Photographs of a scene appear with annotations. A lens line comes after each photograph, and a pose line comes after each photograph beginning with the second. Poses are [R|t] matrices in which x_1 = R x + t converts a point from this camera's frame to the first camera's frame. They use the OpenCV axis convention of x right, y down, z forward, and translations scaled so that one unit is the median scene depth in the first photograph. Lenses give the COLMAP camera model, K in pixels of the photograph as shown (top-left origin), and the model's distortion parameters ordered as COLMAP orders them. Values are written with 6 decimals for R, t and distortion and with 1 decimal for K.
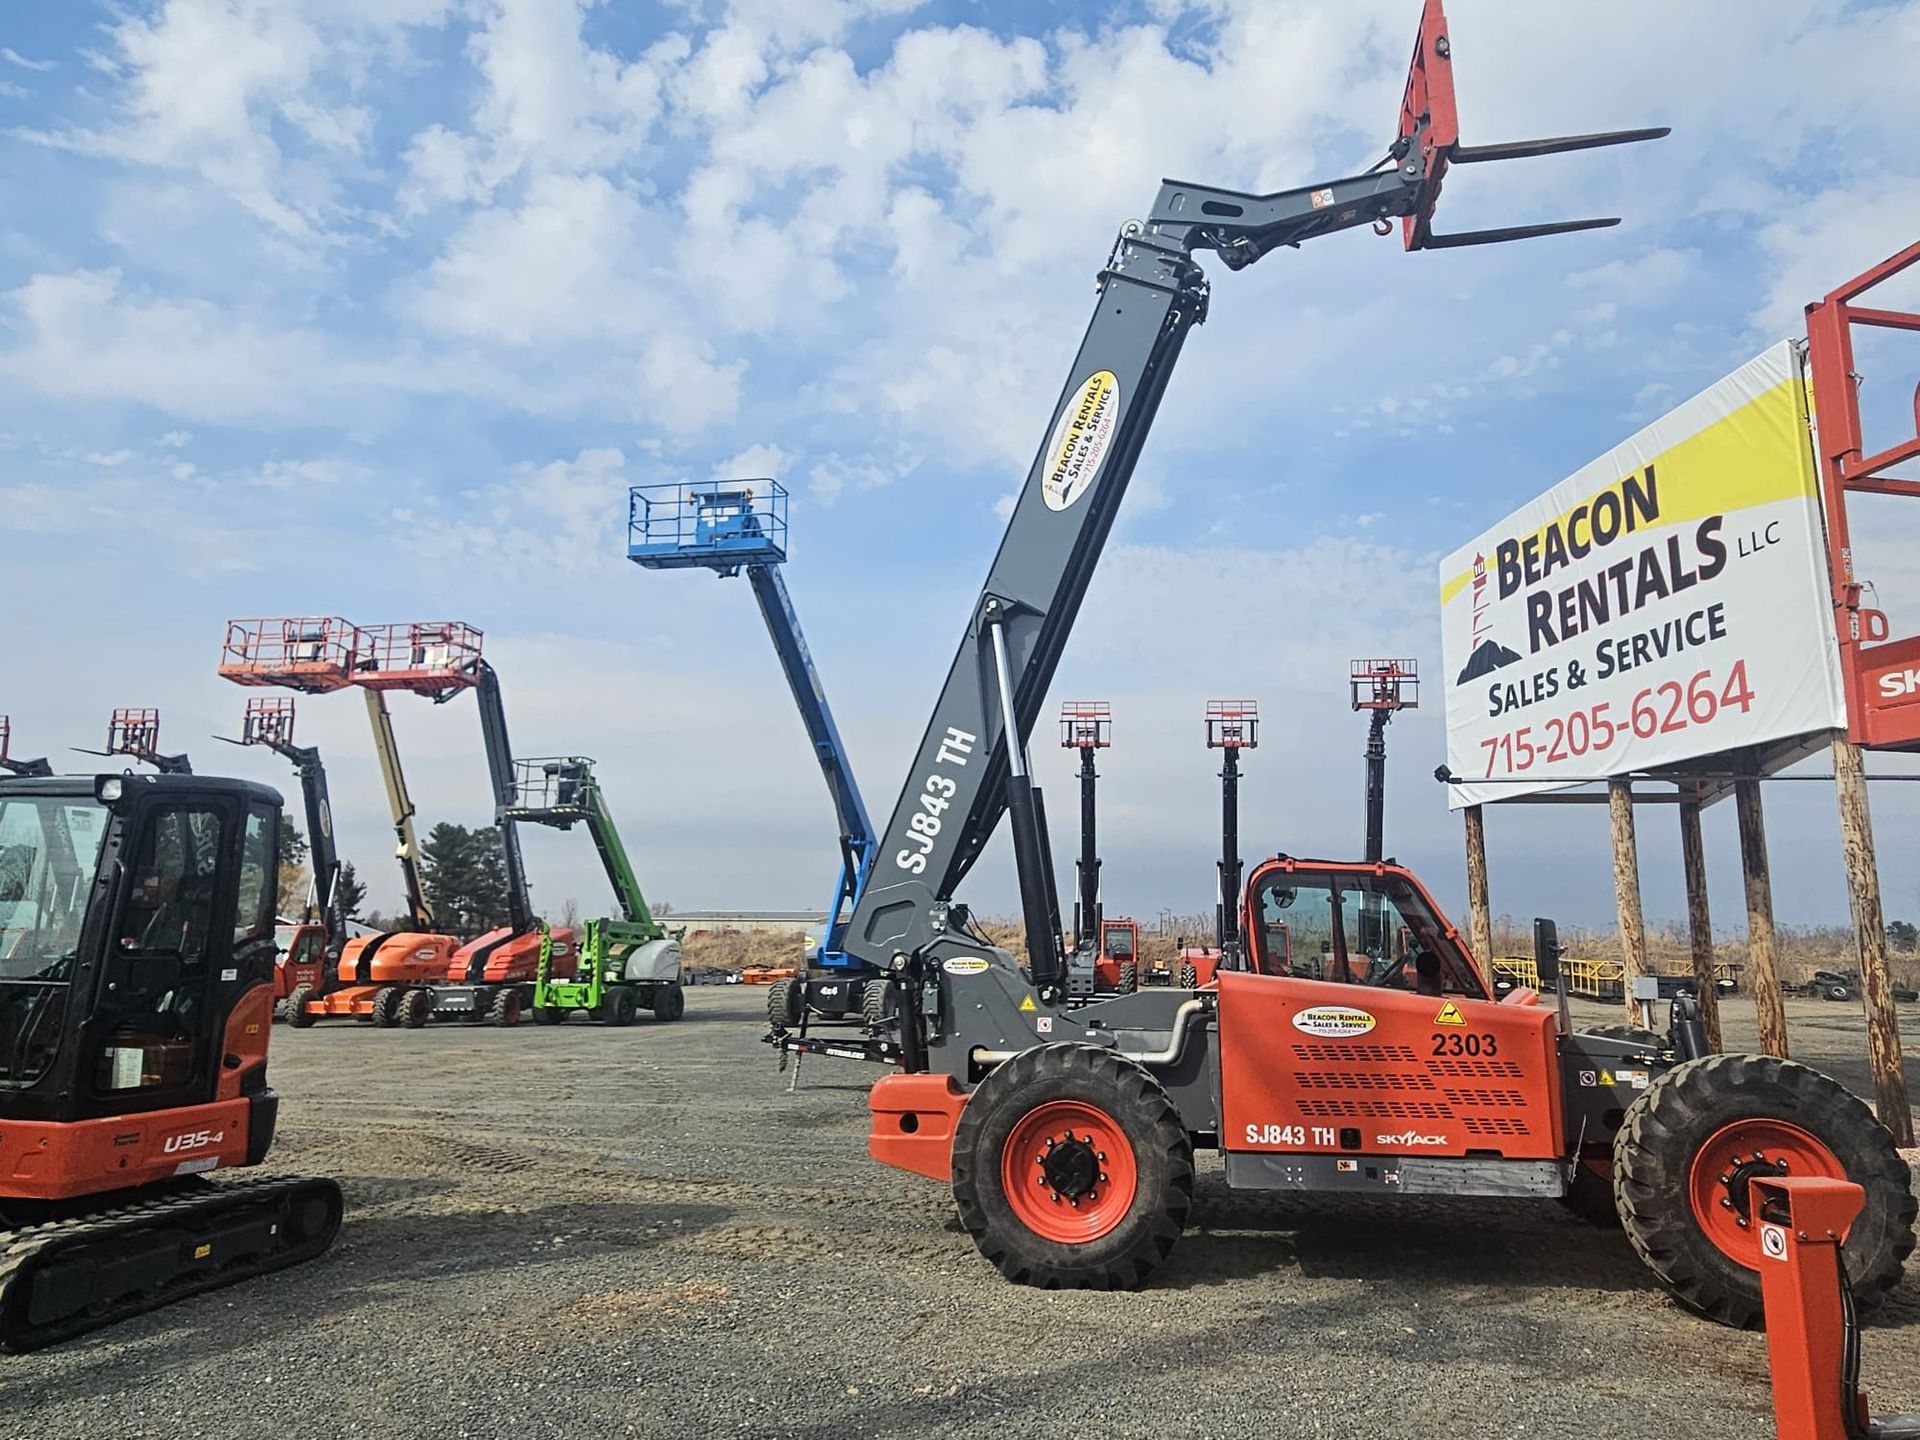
lens RADIAL K [[1315.8, 0, 962.6], [0, 1315.8, 708.8], [0, 0, 1]] dist [0.008692, 0.000701]
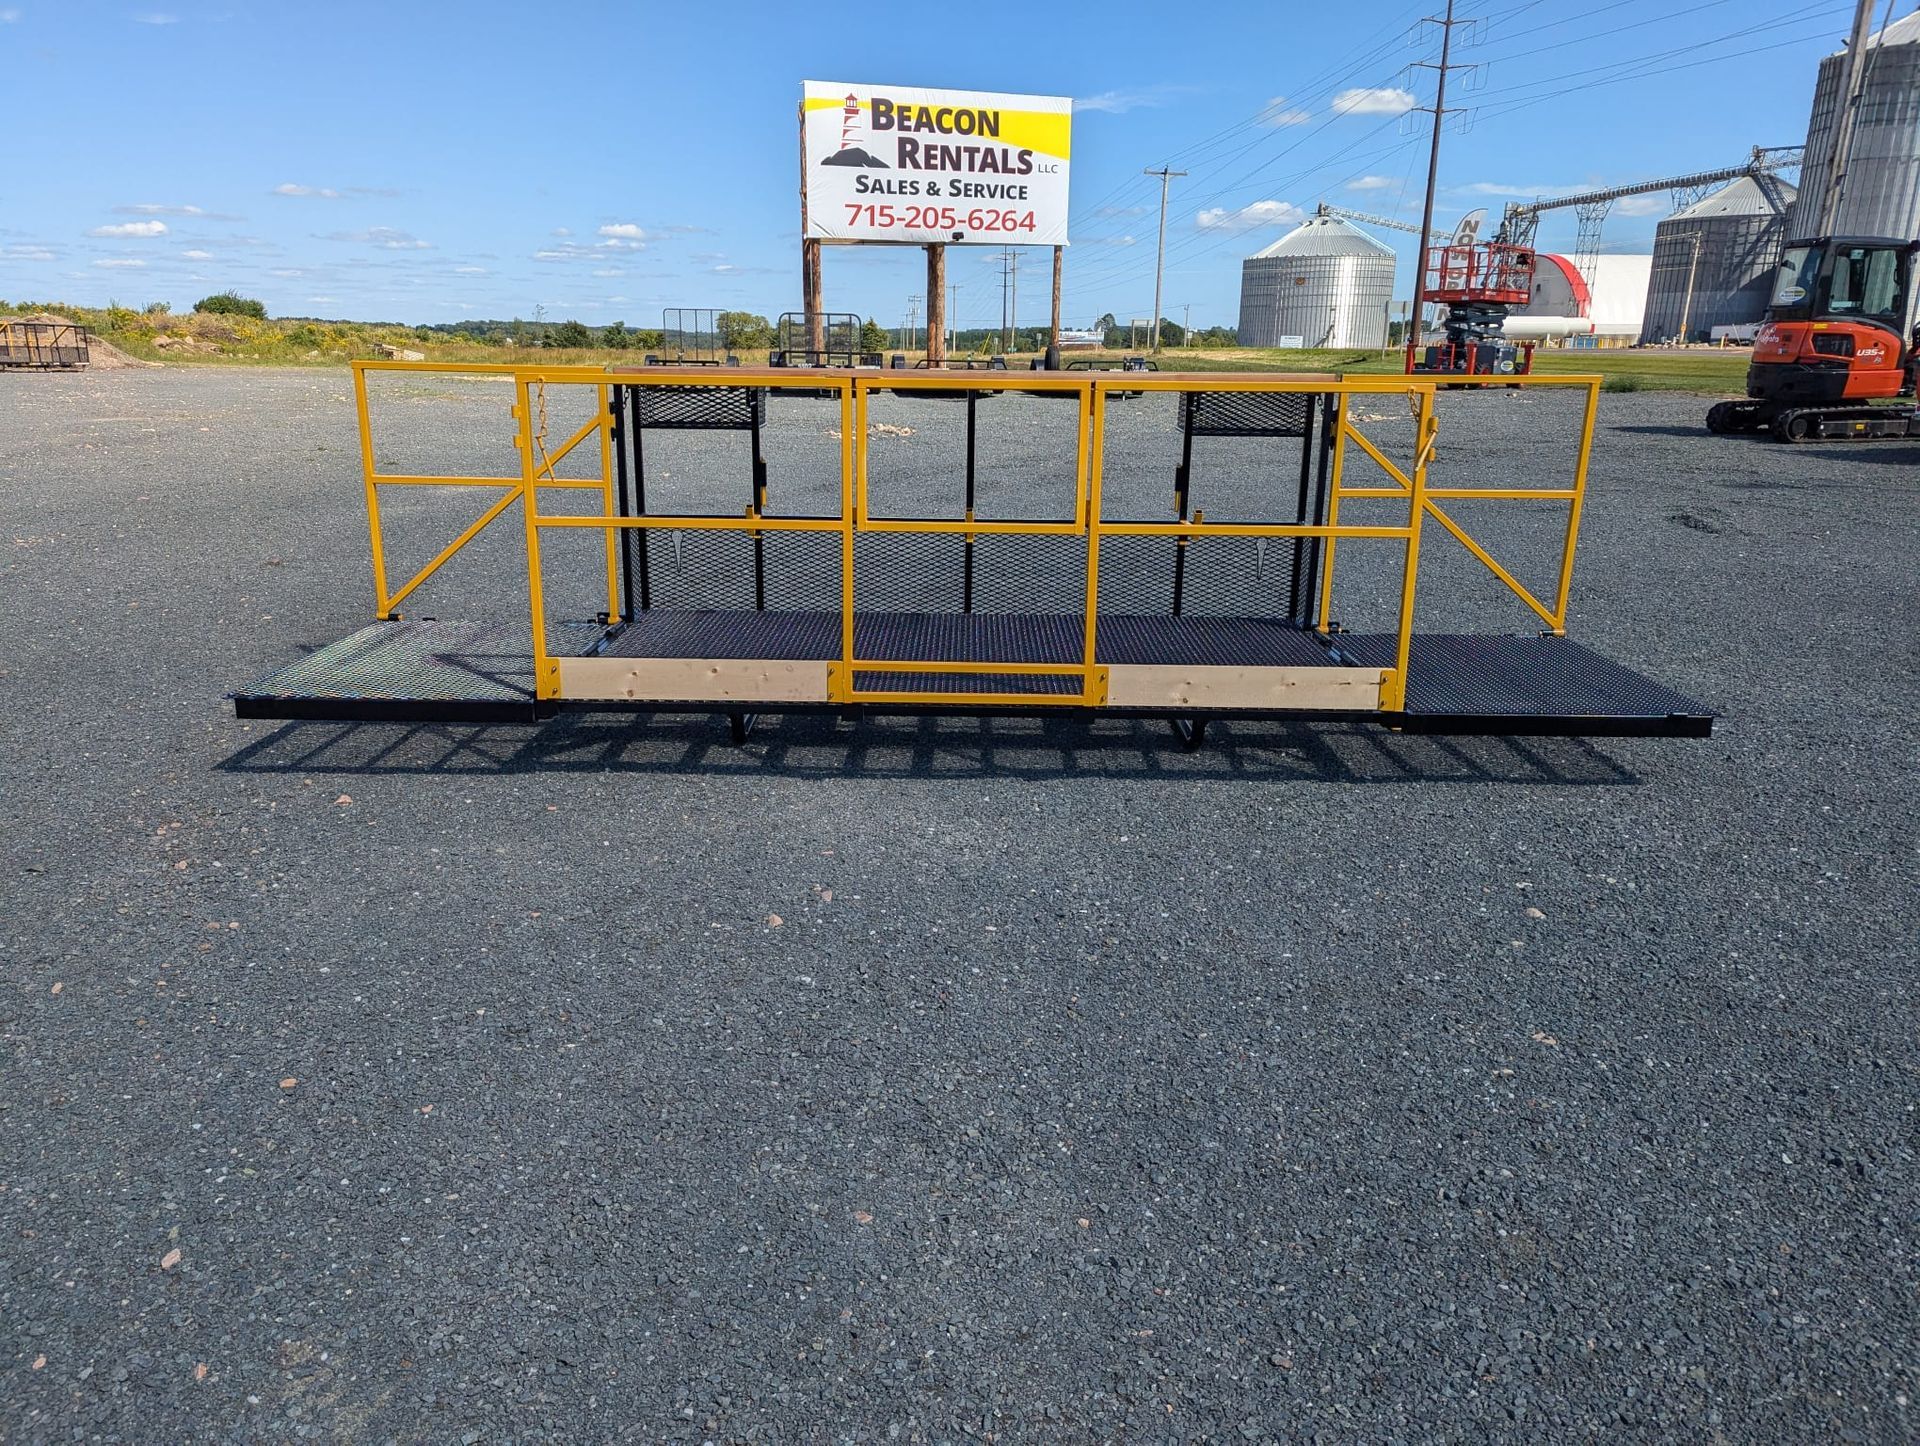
lens RADIAL K [[1396.5, 0, 958.9], [0, 1396.5, 706.9], [0, 0, 1]] dist [0.056856, -0.047998]
pose [[-0.264589, -0.260041, 0.928640, -2.257951], [-0.183810, 0.958903, 0.216144, 0.333455], [-0.946682, -0.113504, -0.301513, 1.827127]]
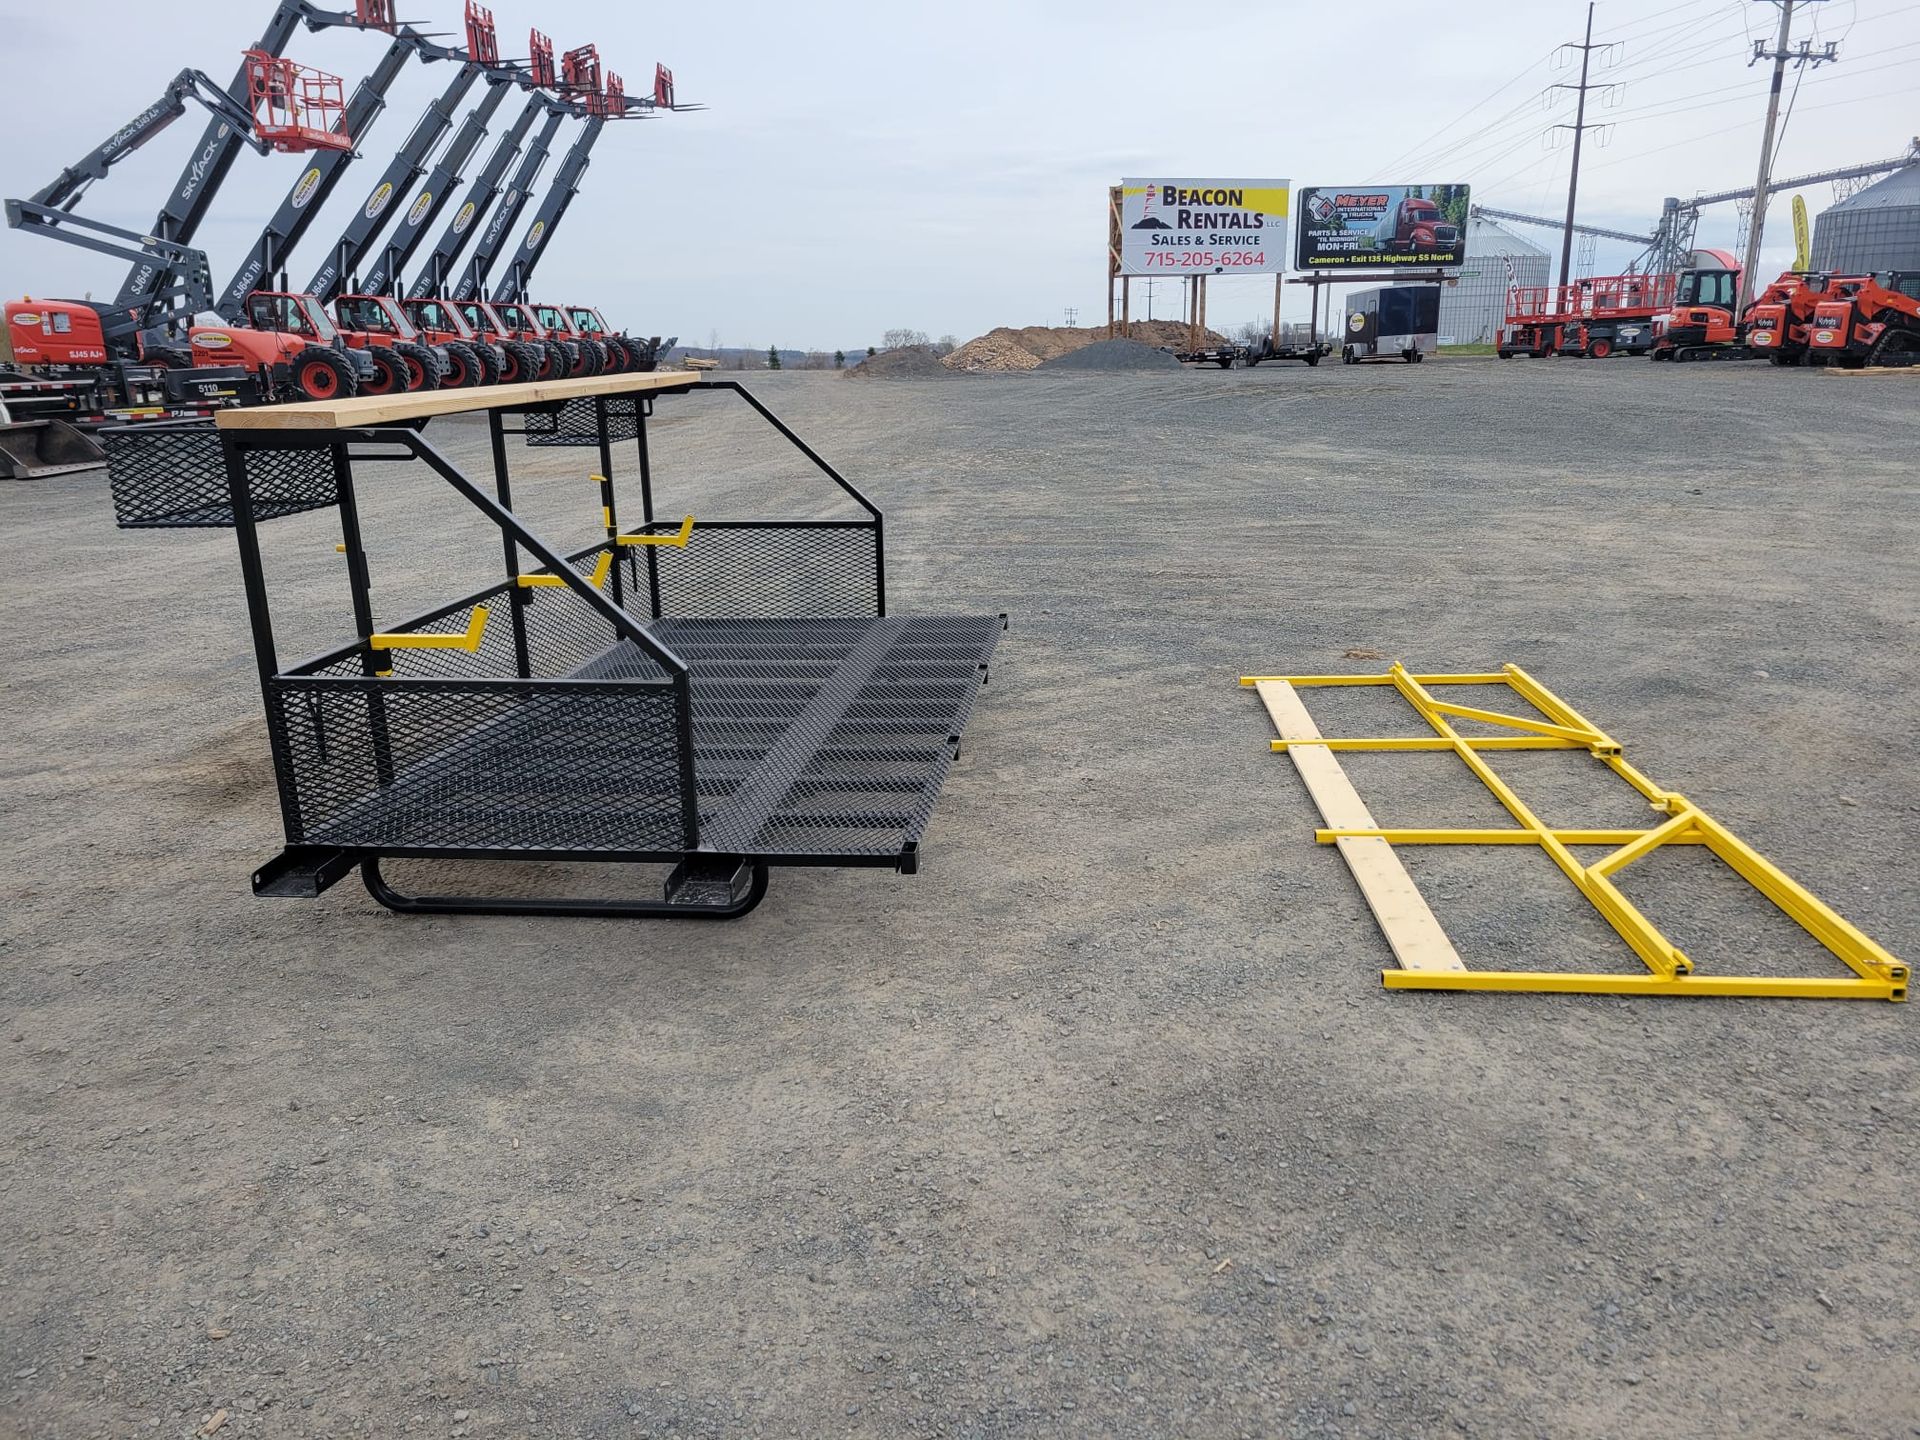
lens RADIAL K [[1430.5, 0, 956.6], [0, 1430.5, 719.2], [0, 0, 1]] dist [0.067295, -0.050636]
pose [[-0.177138, -0.251387, 0.951539, -3.837188], [-0.161616, 0.961134, 0.223836, 0.501868], [-0.970826, -0.114134, -0.210881, 2.633788]]
